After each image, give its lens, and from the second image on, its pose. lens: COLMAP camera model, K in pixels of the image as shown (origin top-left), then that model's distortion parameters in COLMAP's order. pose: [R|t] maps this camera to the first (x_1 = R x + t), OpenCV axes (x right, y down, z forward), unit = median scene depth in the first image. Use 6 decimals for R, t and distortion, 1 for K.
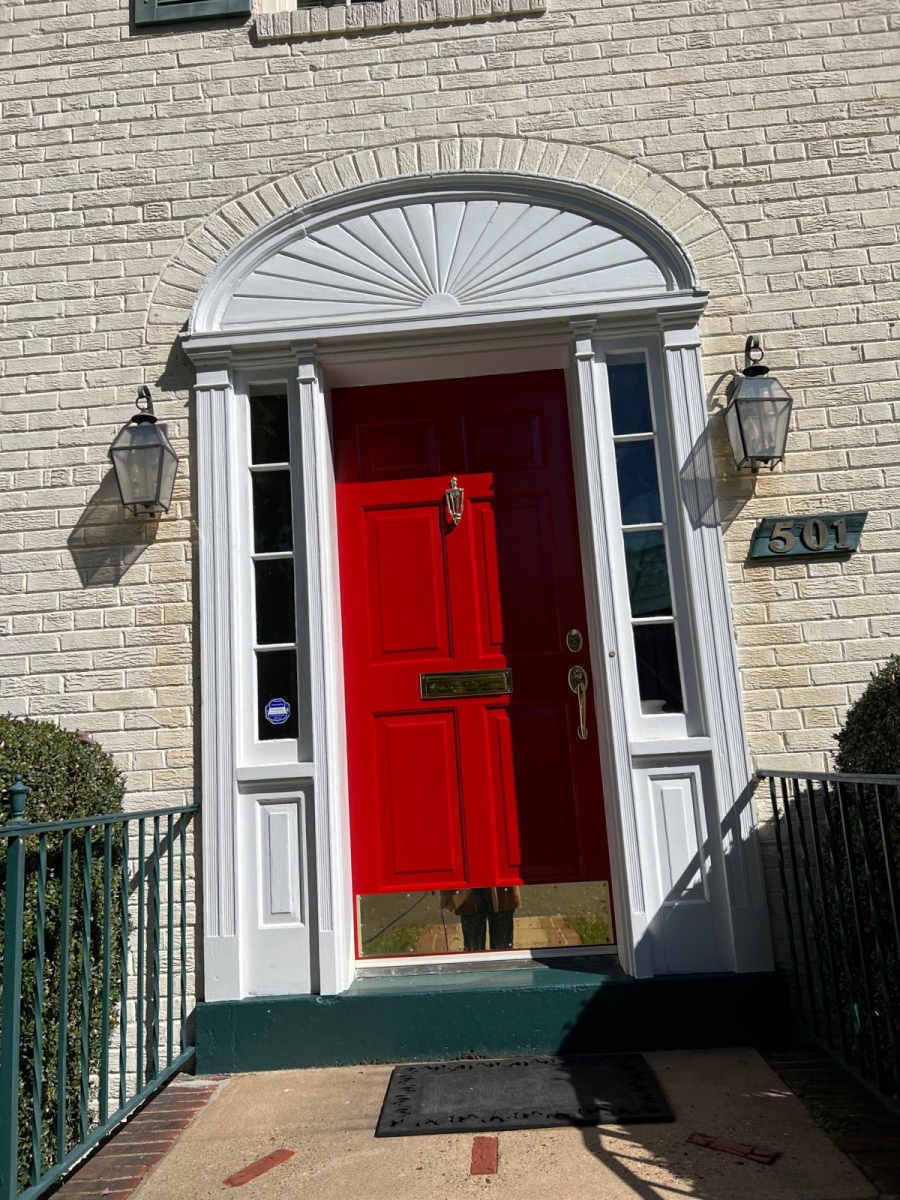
lens RADIAL K [[909.8, 0, 449.2], [0, 909.8, 599.9], [0, 0, 1]] dist [-0.010490, -0.003886]
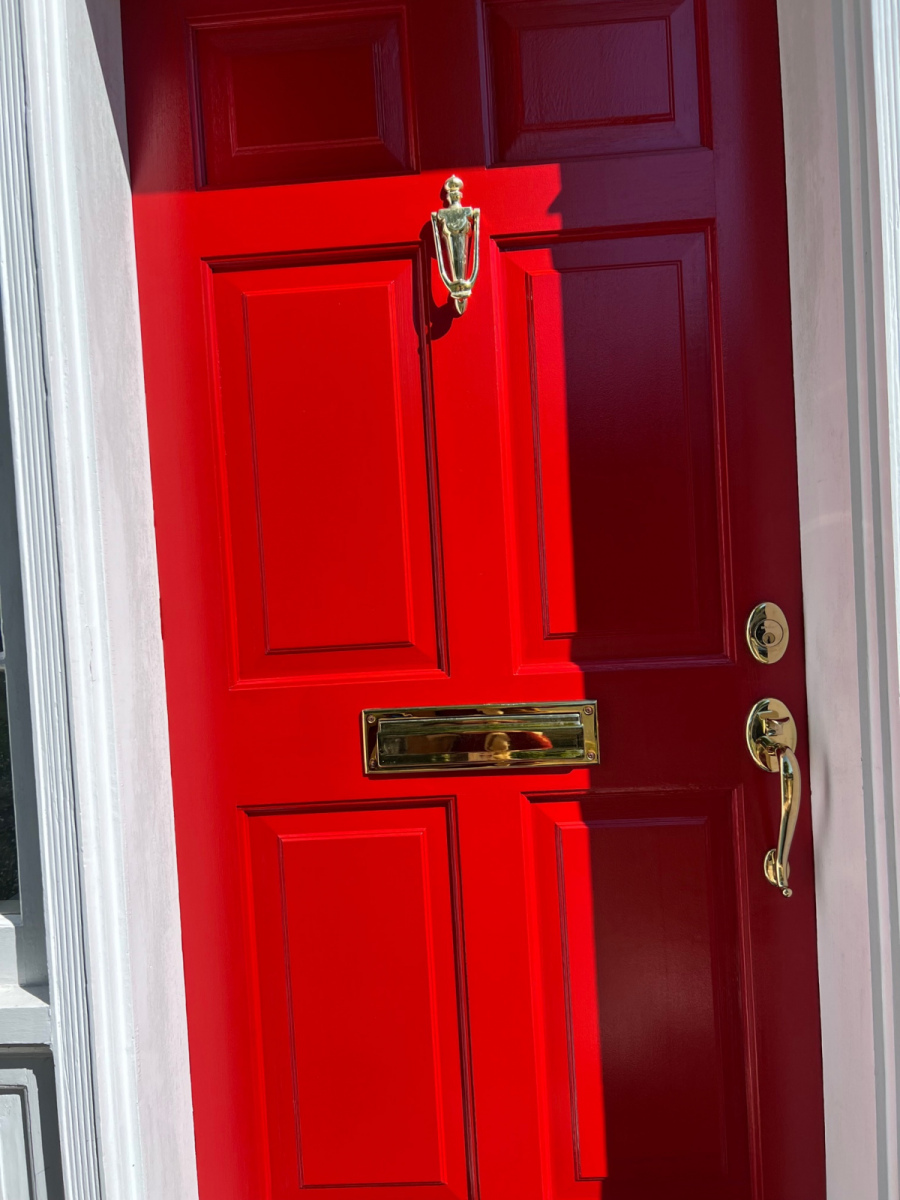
lens RADIAL K [[909.8, 0, 450.2], [0, 909.8, 599.5], [0, 0, 1]] dist [-0.010490, -0.003886]
pose [[0.999934, 0.009834, -0.005877, 0.007644], [-0.008264, 0.974455, 0.224433, -0.051672], [0.007934, -0.224369, 0.974472, 0.615875]]
